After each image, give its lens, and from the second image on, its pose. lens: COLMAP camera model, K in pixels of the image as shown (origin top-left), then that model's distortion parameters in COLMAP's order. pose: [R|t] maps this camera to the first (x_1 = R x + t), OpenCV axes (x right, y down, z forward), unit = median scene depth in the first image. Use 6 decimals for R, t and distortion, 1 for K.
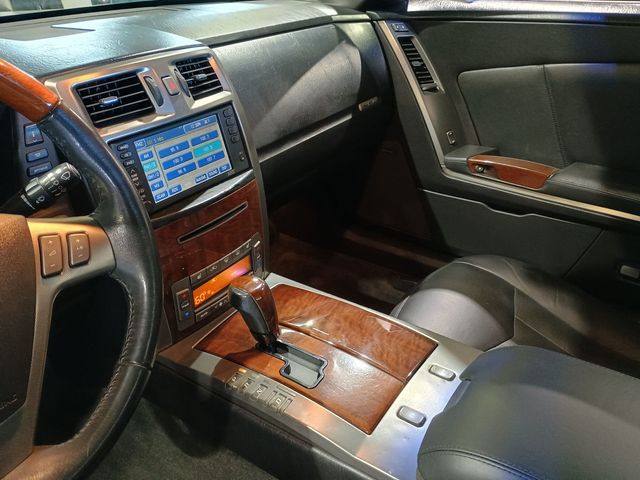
lens RADIAL K [[560.9, 0, 318.6], [0, 560.9, 239.3], [0, 0, 1]] dist [0.051761, -0.055092]
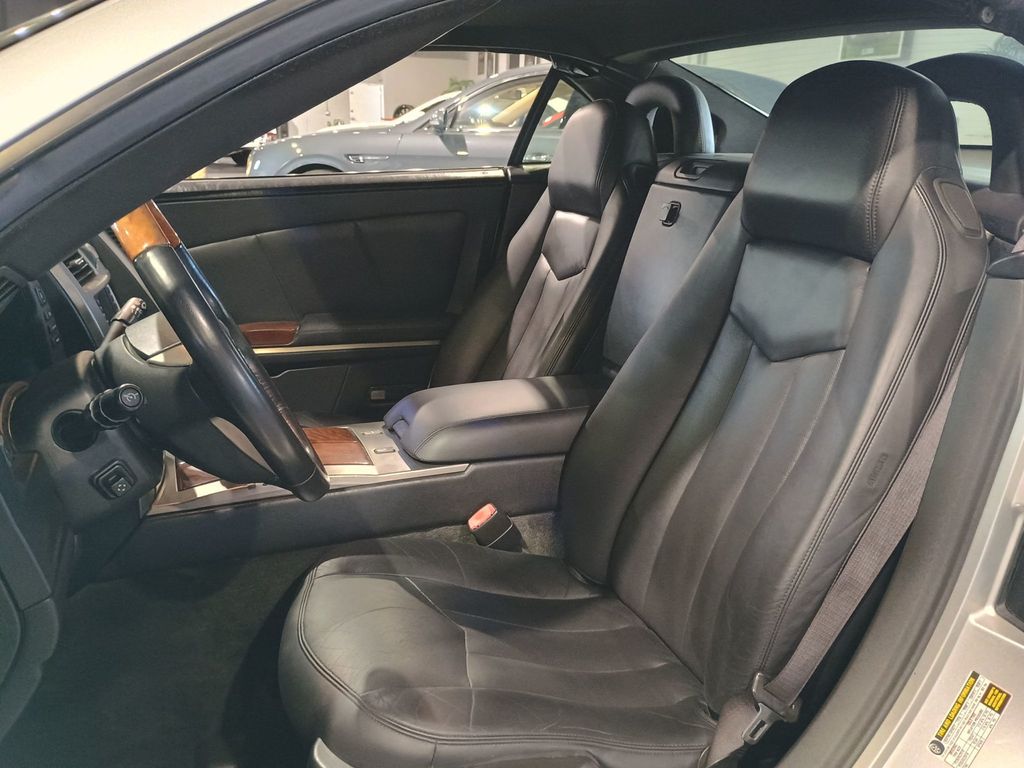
lens RADIAL K [[897.4, 0, 517.9], [0, 897.4, 390.1], [0, 0, 1]] dist [0.051761, -0.055092]
pose [[0.569399, -0.223569, 0.791077, -0.697551], [0.382912, 0.923670, -0.014569, 0.173902], [-0.727436, 0.311208, 0.611544, -0.315038]]
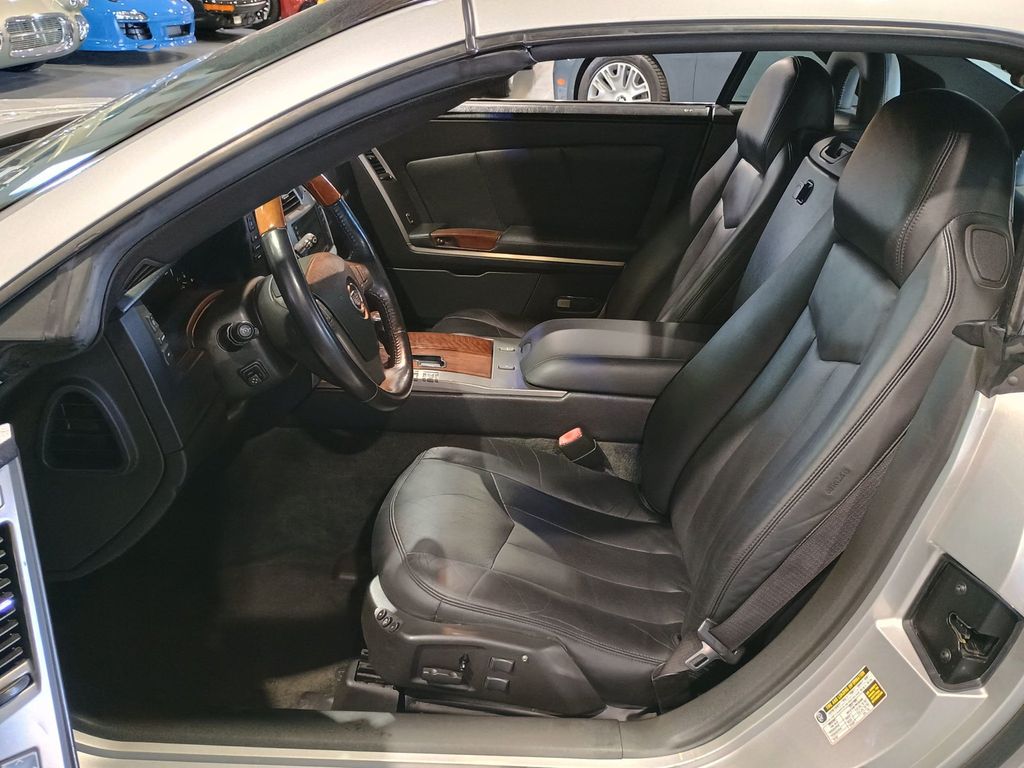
lens RADIAL K [[897.4, 0, 510.1], [0, 897.4, 381.3], [0, 0, 1]] dist [0.051761, -0.055092]
pose [[0.833536, -0.196507, 0.516336, -0.624176], [0.220530, 0.975262, 0.015156, 0.165223], [-0.506541, 0.101234, 0.856252, -0.657578]]
